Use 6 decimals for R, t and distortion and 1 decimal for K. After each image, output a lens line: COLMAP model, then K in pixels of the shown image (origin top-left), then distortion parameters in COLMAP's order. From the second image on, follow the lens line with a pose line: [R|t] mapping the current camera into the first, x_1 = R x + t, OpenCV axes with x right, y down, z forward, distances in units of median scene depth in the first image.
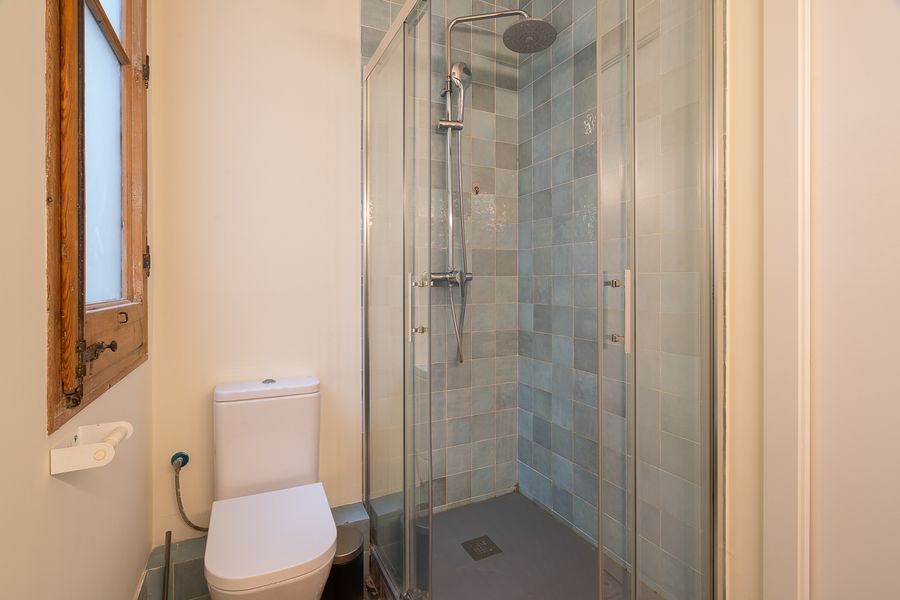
lens RADIAL K [[413.8, 0, 450.6], [0, 413.8, 286.9], [0, 0, 1]] dist [0.008996, 0.000595]
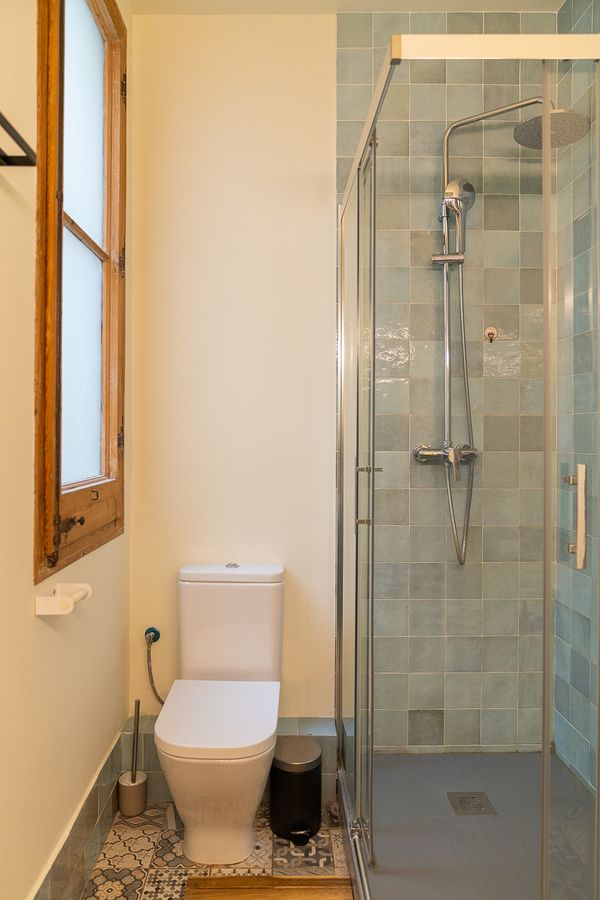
lens RADIAL K [[600.4, 0, 300.0], [0, 600.4, 450.0], [0, 0, 1]] dist [0.004005, 0.002624]
pose [[0.915635, 0.014149, -0.401762, 0.278964], [-0.011793, 0.999896, 0.008337, -0.050883], [0.401838, -0.002896, 0.915706, -0.201836]]
